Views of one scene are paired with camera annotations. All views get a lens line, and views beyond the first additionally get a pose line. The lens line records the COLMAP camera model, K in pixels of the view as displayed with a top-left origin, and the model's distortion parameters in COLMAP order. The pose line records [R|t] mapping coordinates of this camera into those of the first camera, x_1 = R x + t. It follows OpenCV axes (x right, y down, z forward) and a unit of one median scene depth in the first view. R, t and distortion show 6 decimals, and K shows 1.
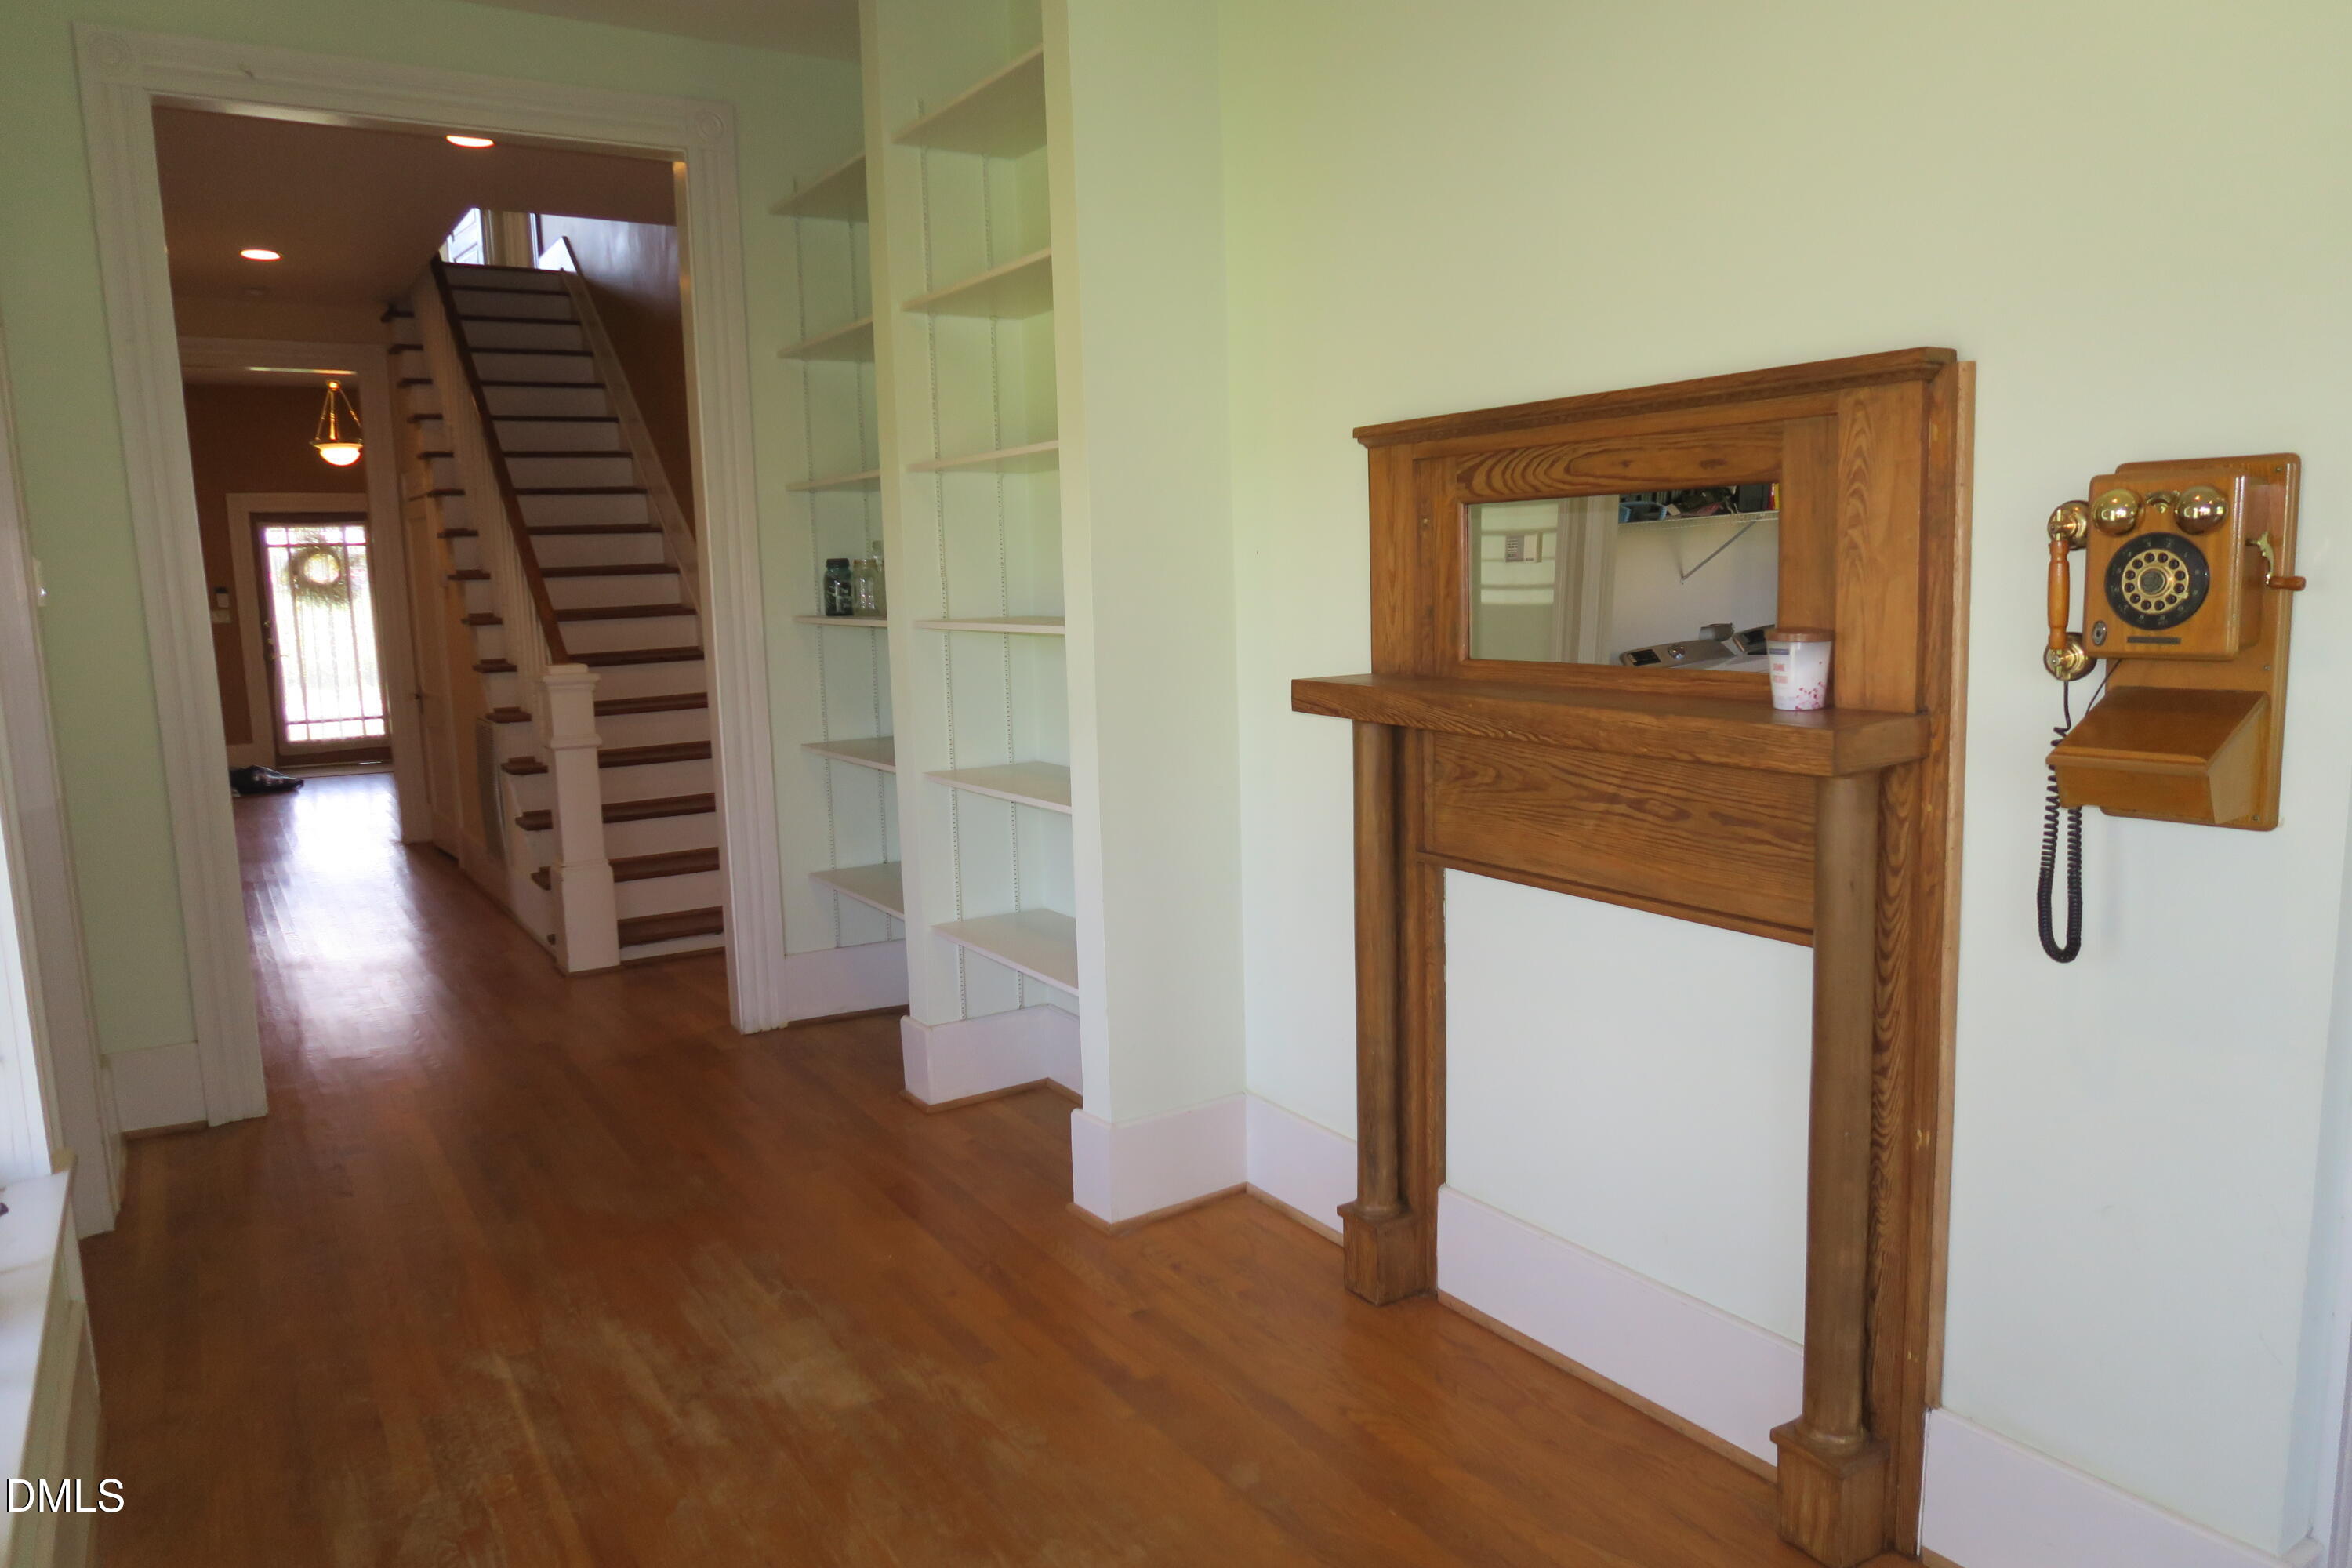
lens RADIAL K [[1618.2, 0, 1176.7], [0, 1618.2, 770.4], [0, 0, 1]] dist [-0.005004, 0.010160]
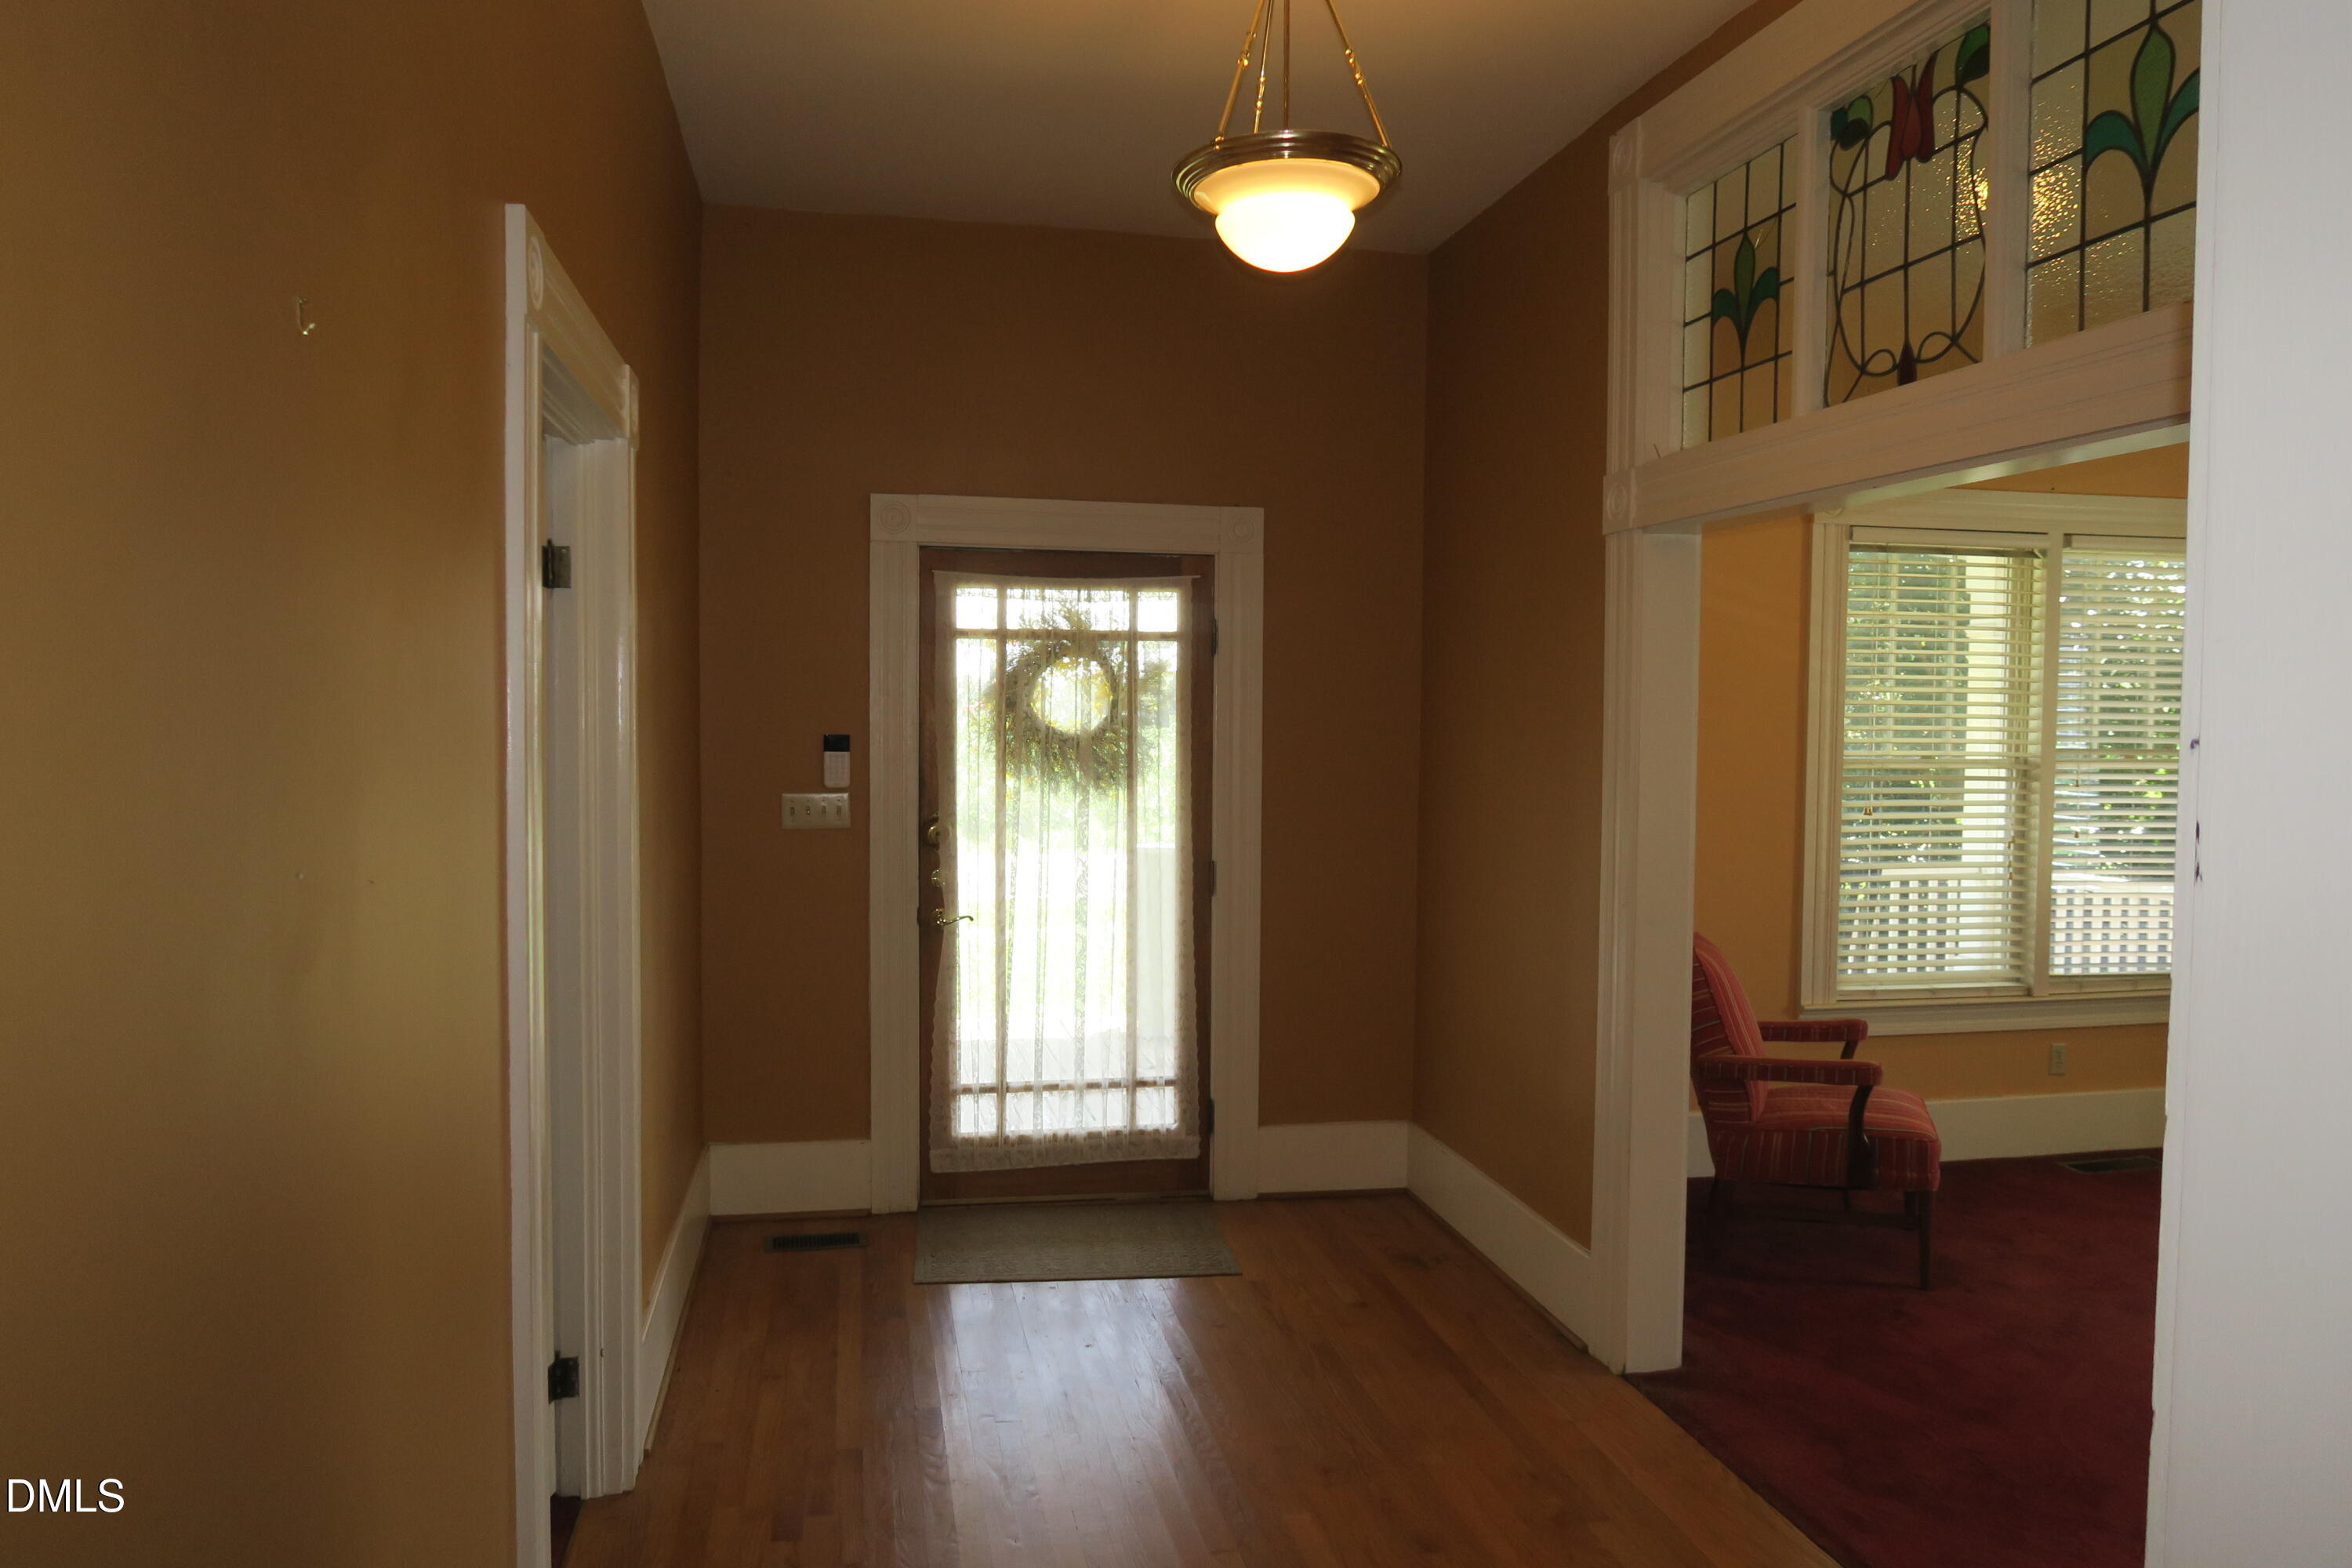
lens RADIAL K [[1618.2, 0, 1186.6], [0, 1618.2, 781.8], [0, 0, 1]] dist [-0.005004, 0.010160]
pose [[0.927143, 0.068239, -0.368442, -0.359850], [-0.088562, 0.995326, -0.038512, -0.091943], [0.364091, 0.068336, 0.928853, 0.652725]]
